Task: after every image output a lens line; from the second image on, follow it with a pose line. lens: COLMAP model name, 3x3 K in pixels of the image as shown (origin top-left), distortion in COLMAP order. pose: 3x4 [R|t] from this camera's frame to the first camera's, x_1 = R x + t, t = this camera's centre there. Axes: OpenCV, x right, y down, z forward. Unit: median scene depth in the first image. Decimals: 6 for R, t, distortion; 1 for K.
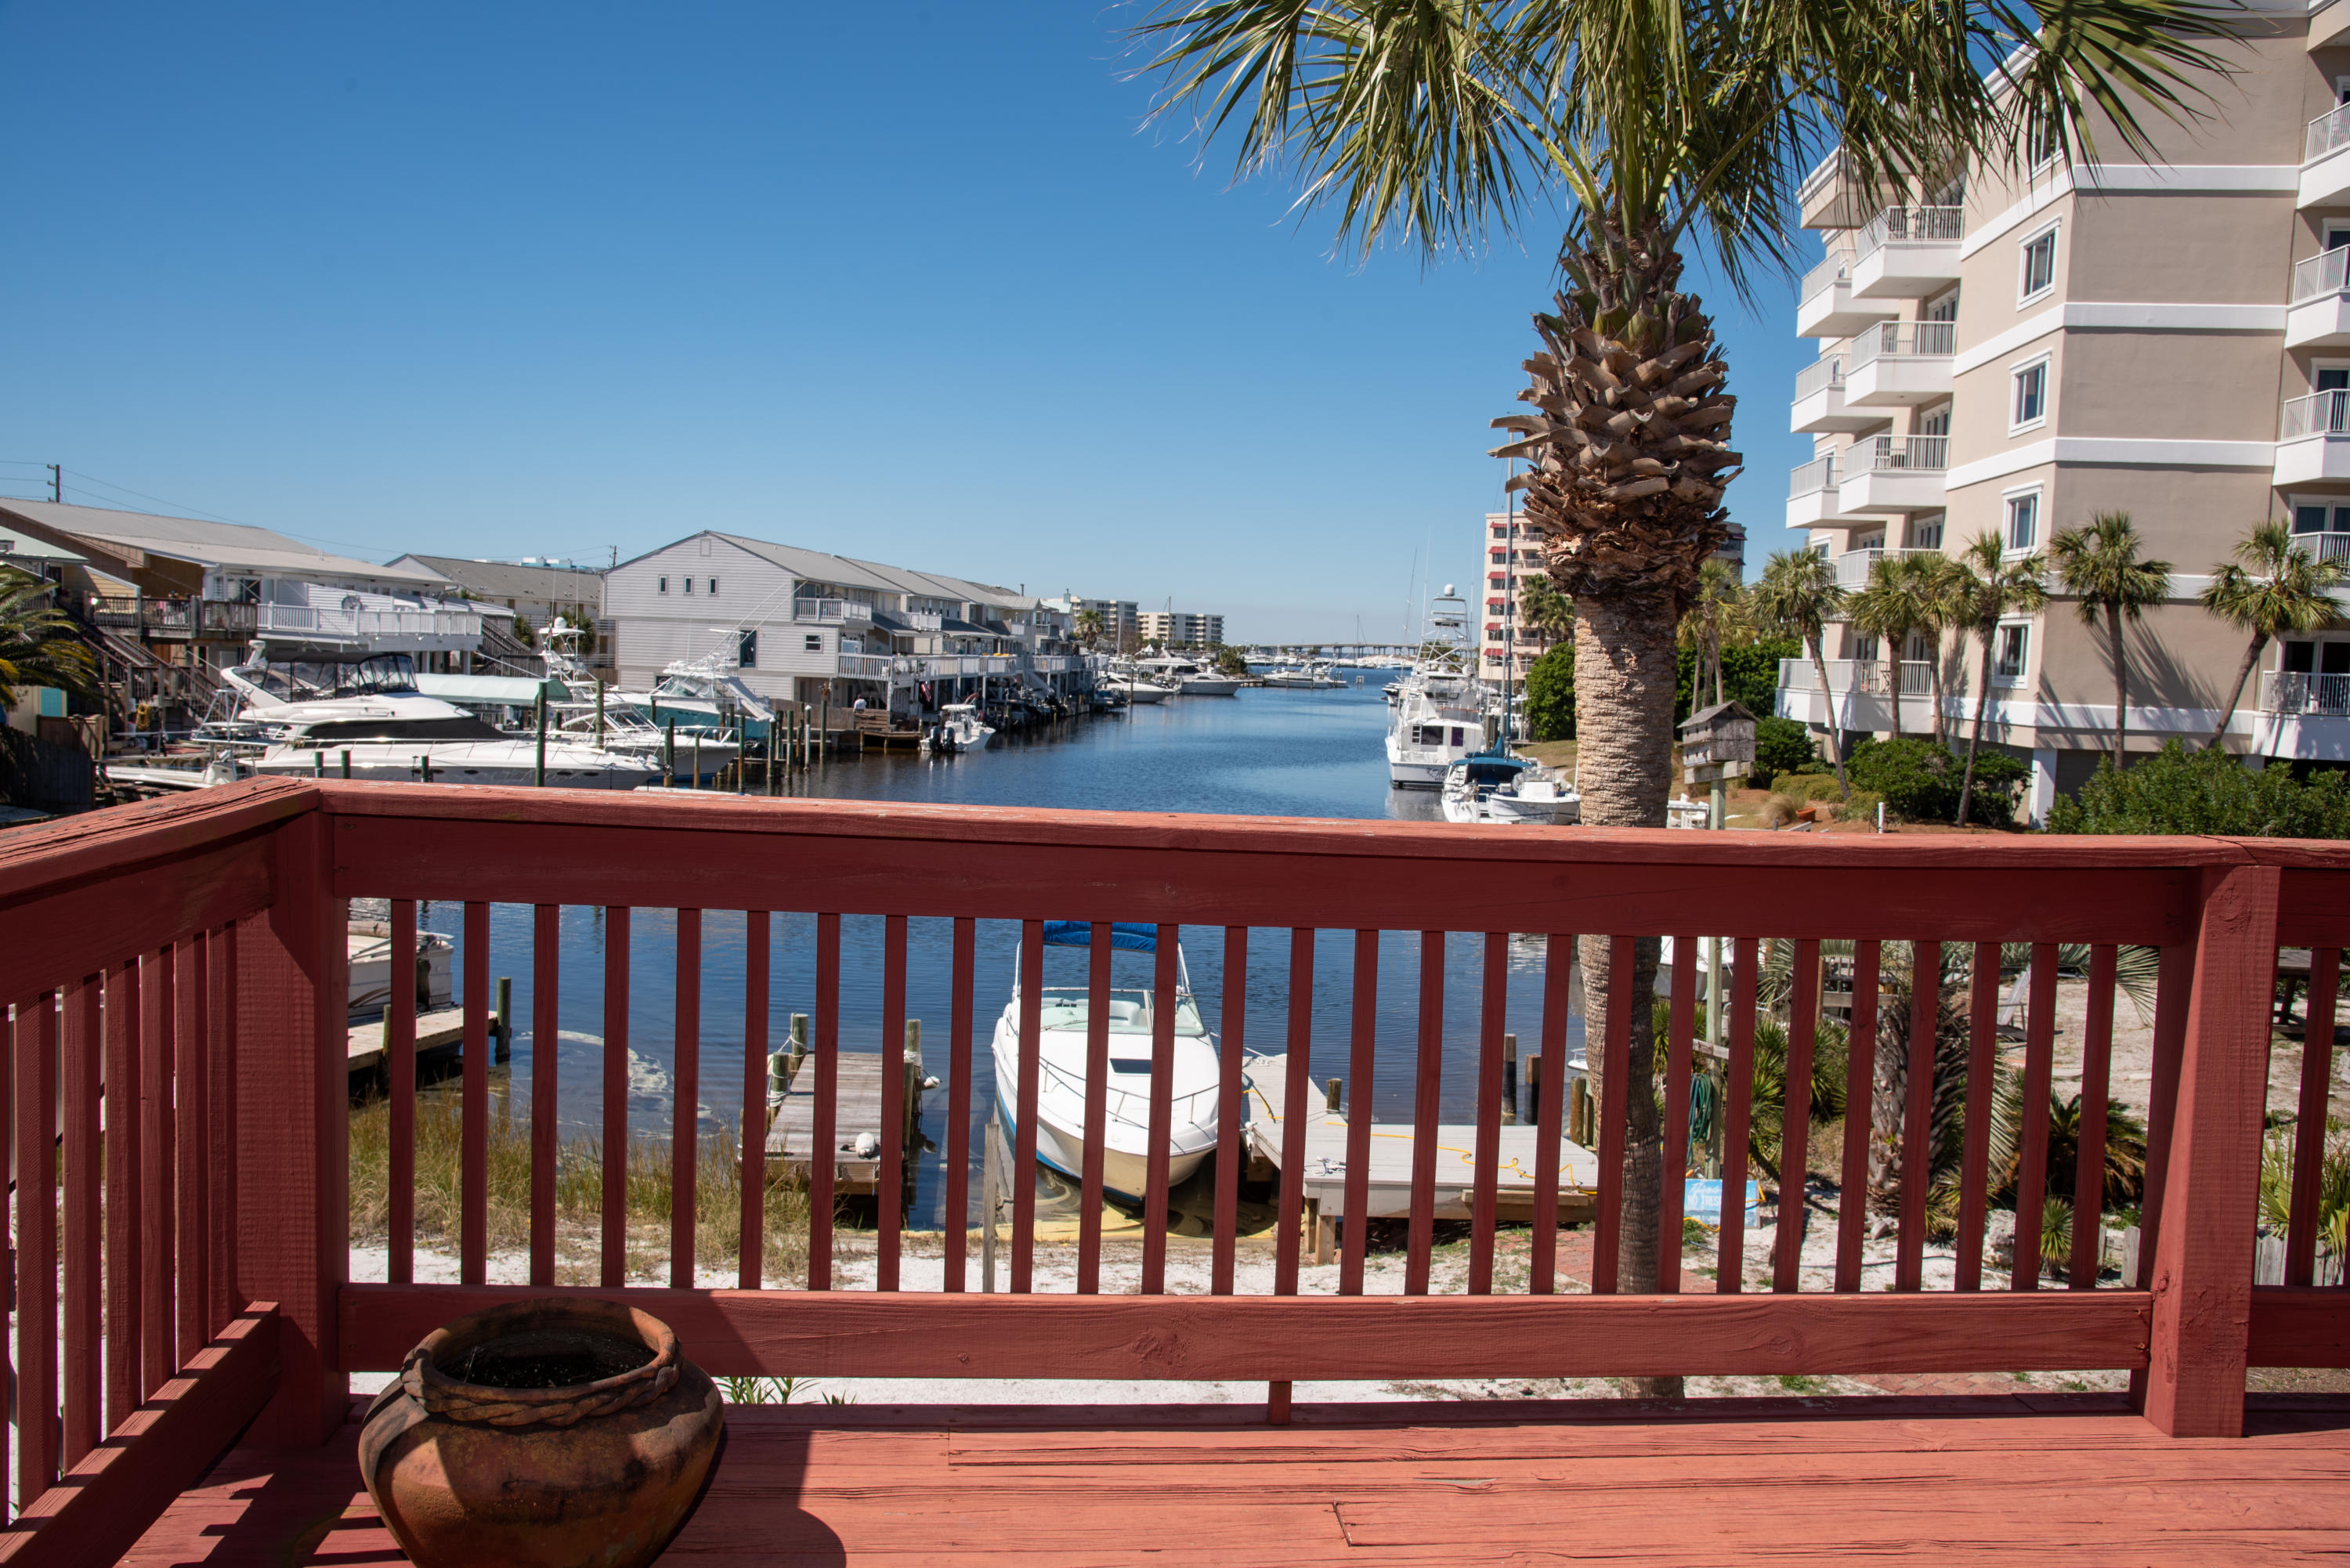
lens RADIAL K [[1914.6, 0, 1168.1], [0, 1914.6, 794.7], [0, 0, 1]] dist [-0.034240, 0.044240]
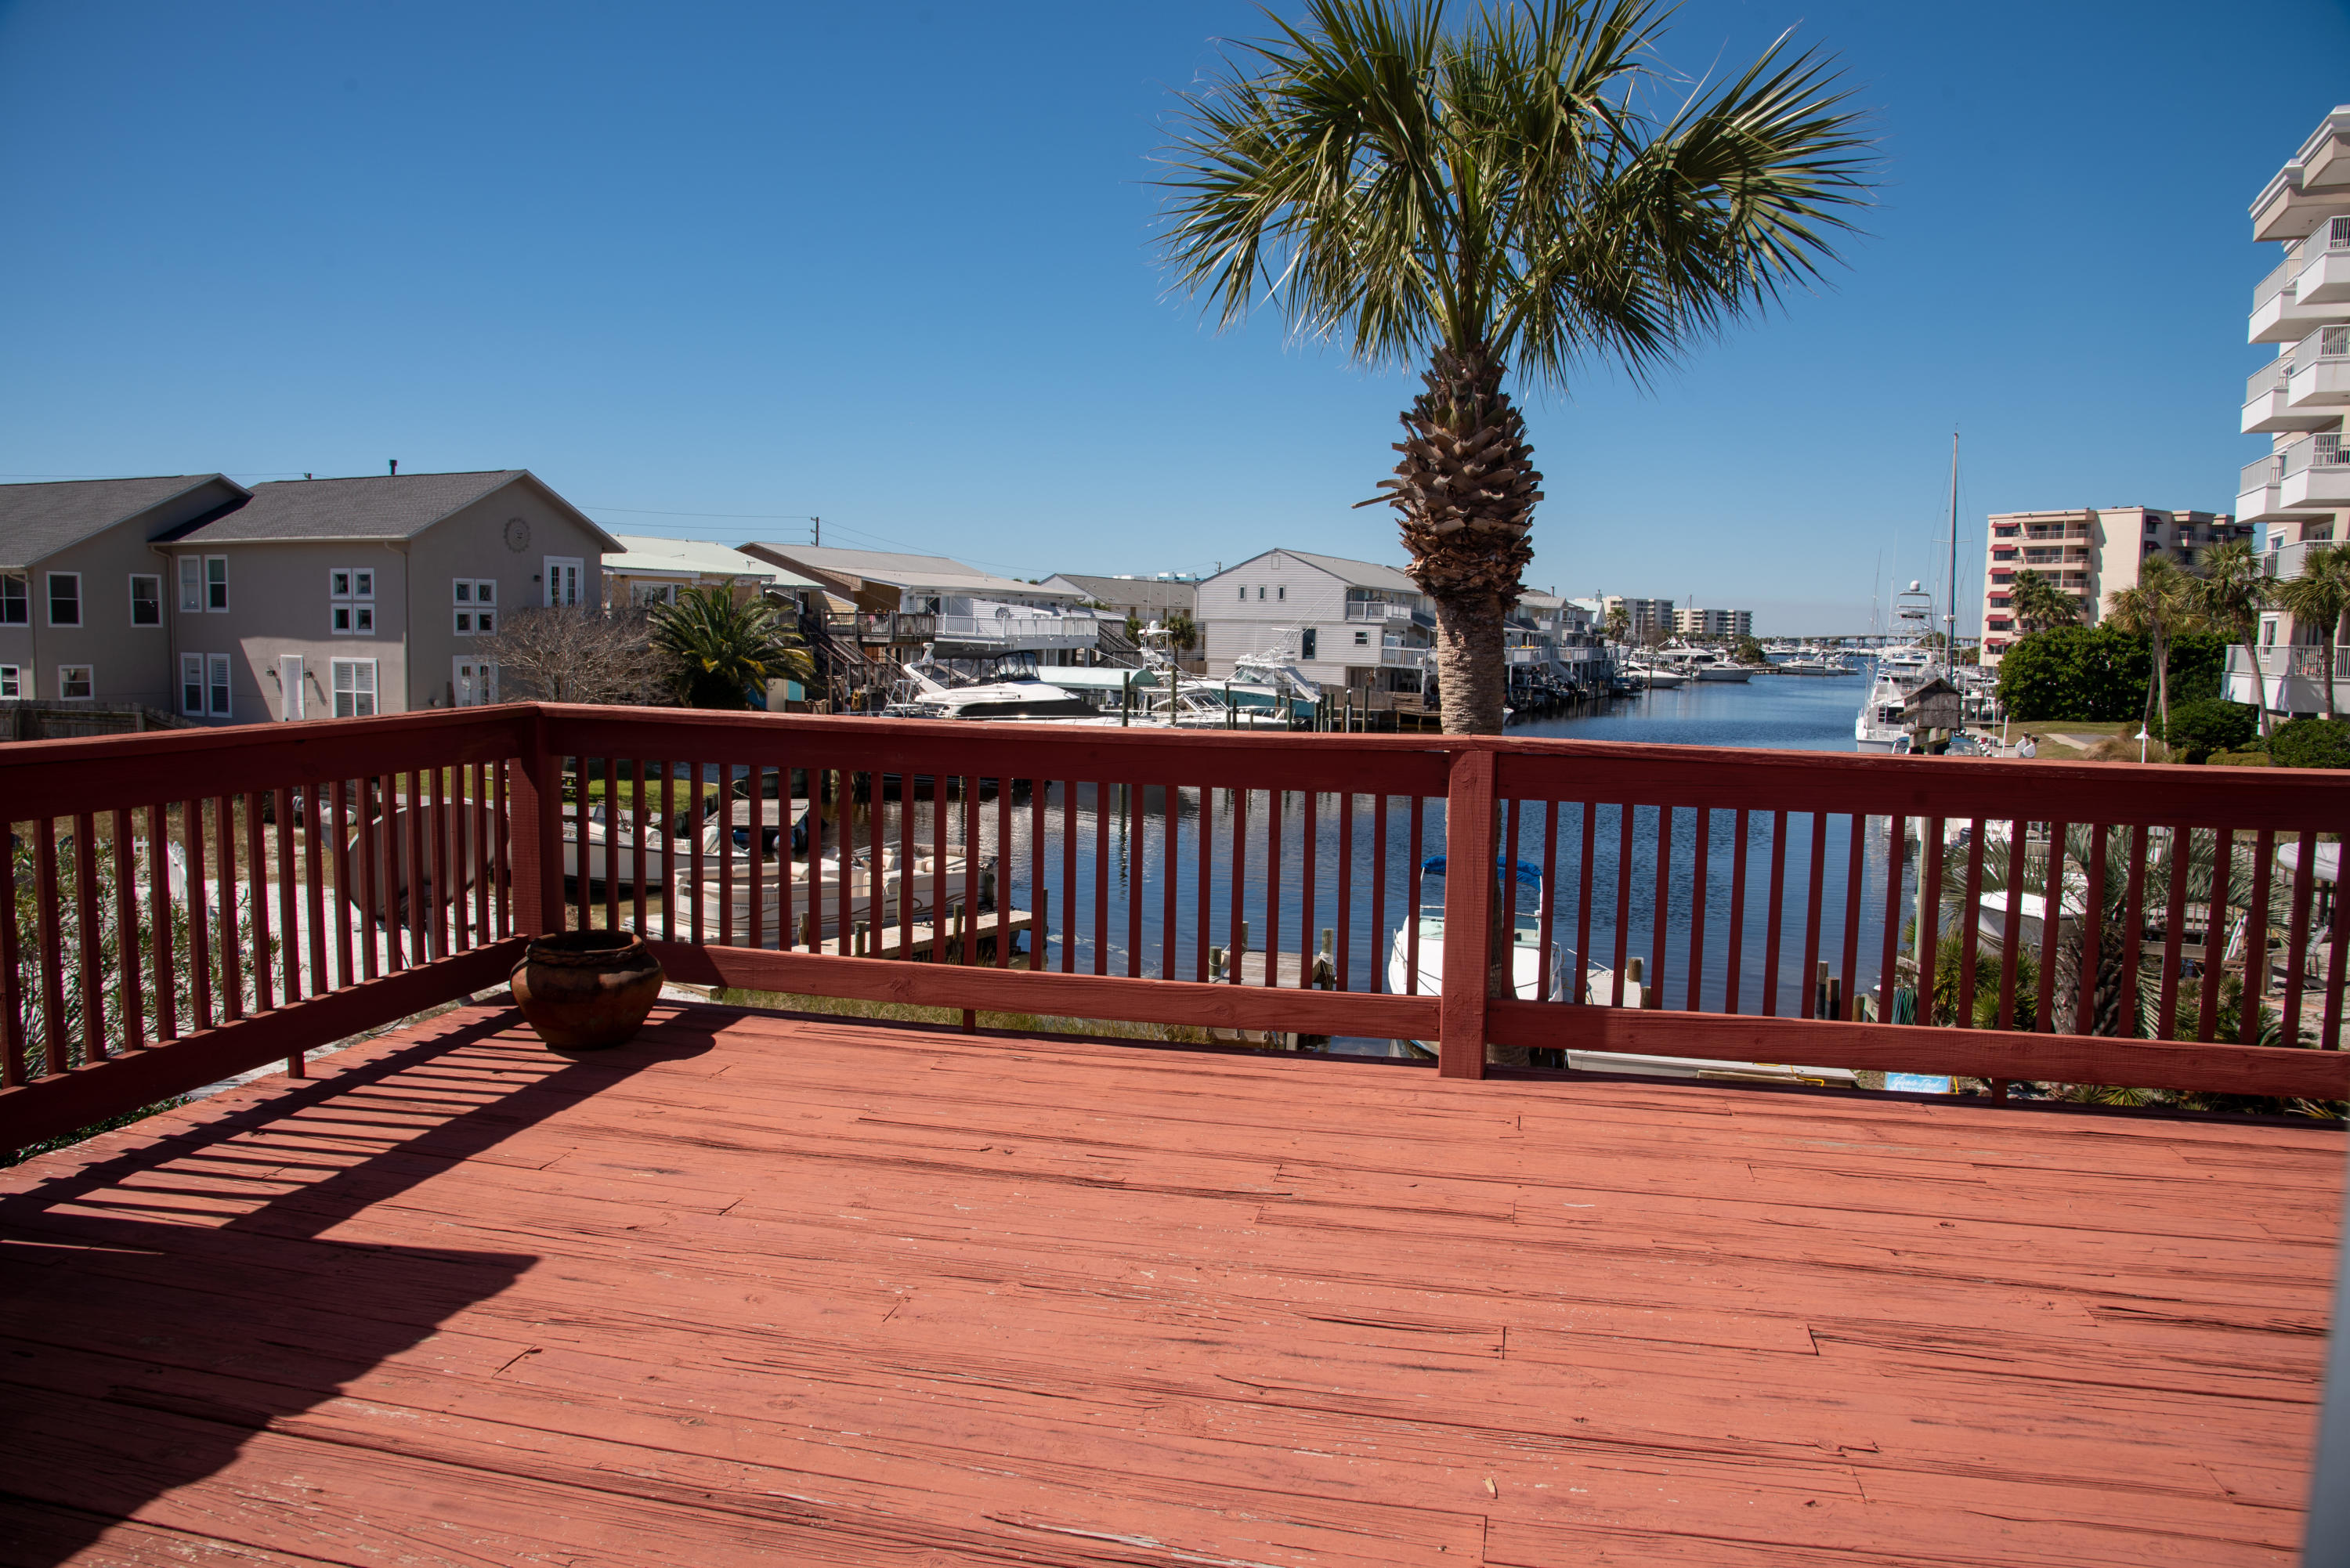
lens RADIAL K [[1618.7, 0, 1153.0], [0, 1618.7, 802.3], [0, 0, 1]] dist [-0.106285, 0.048704]
pose [[0.946056, 0.017076, -0.323553, 0.031974], [-0.009918, 0.999669, 0.023758, 0.002189], [0.323851, -0.019268, 0.945912, -0.020618]]
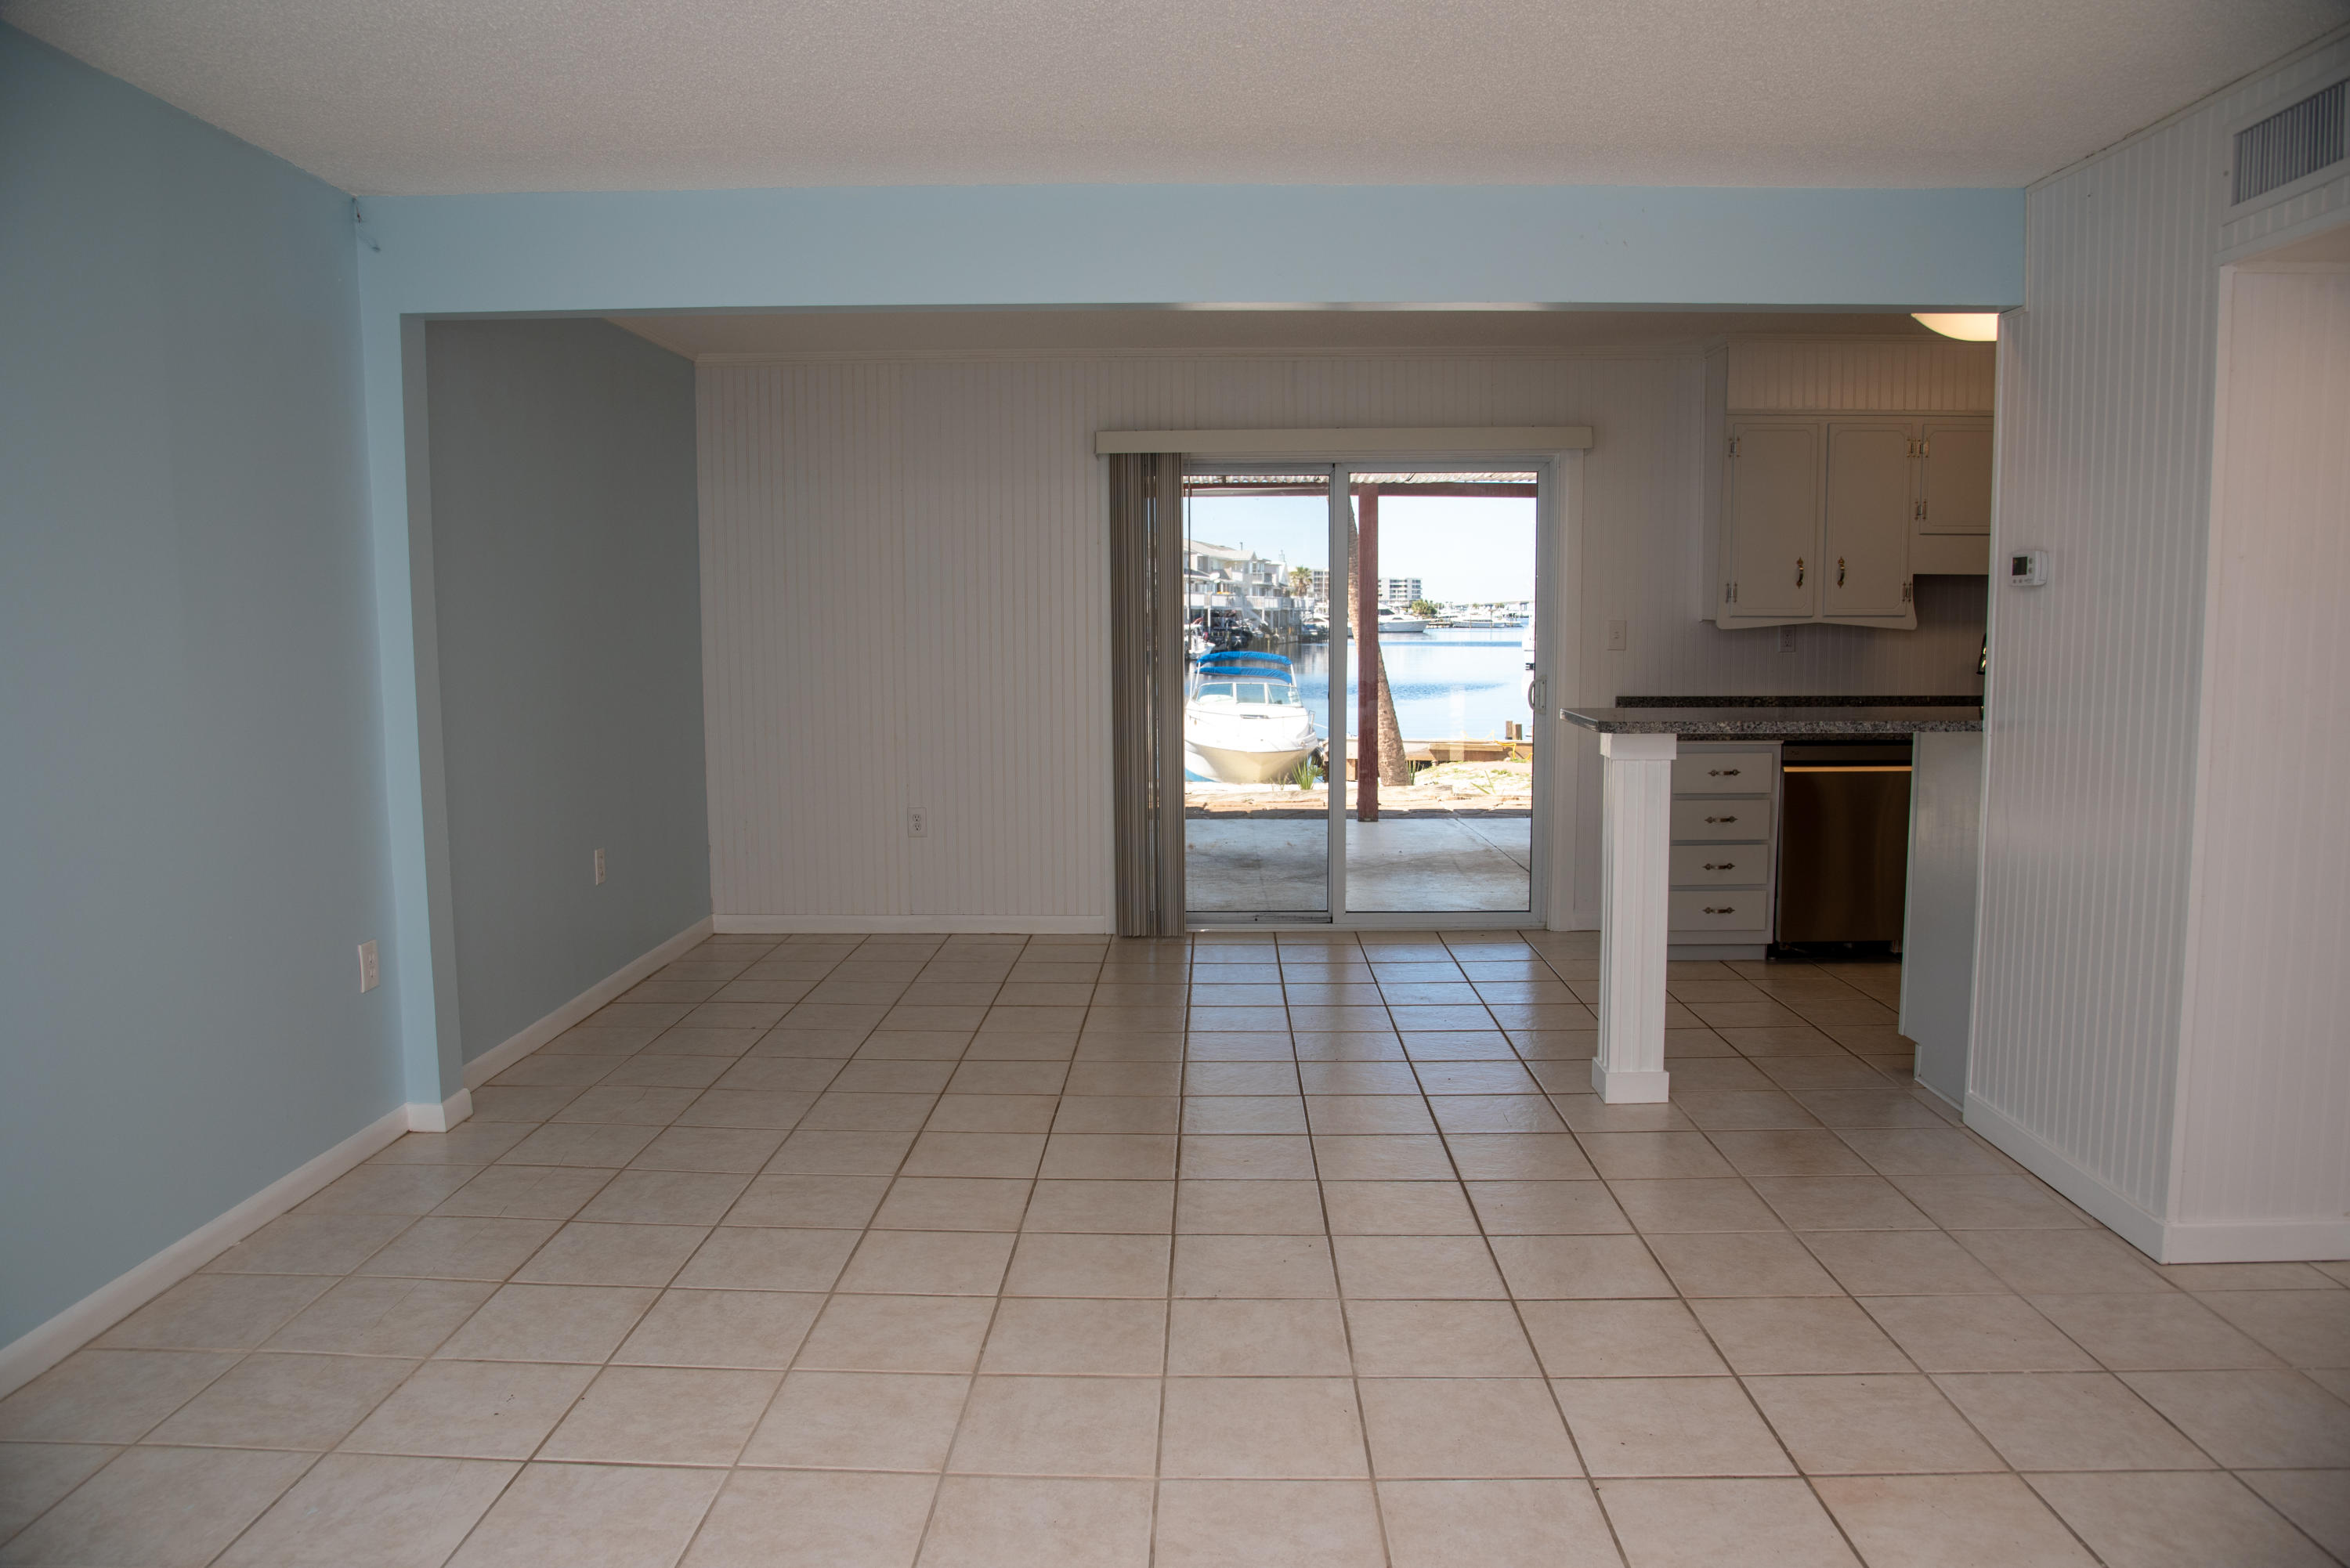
lens RADIAL K [[1618.7, 0, 1179.1], [0, 1618.7, 790.6], [0, 0, 1]] dist [-0.106285, 0.048704]
pose [[0.991859, -0.026603, -0.124533, 0.023556], [0.030719, 0.999039, 0.031248, 0.041737], [0.123583, -0.034819, 0.991723, -0.098267]]
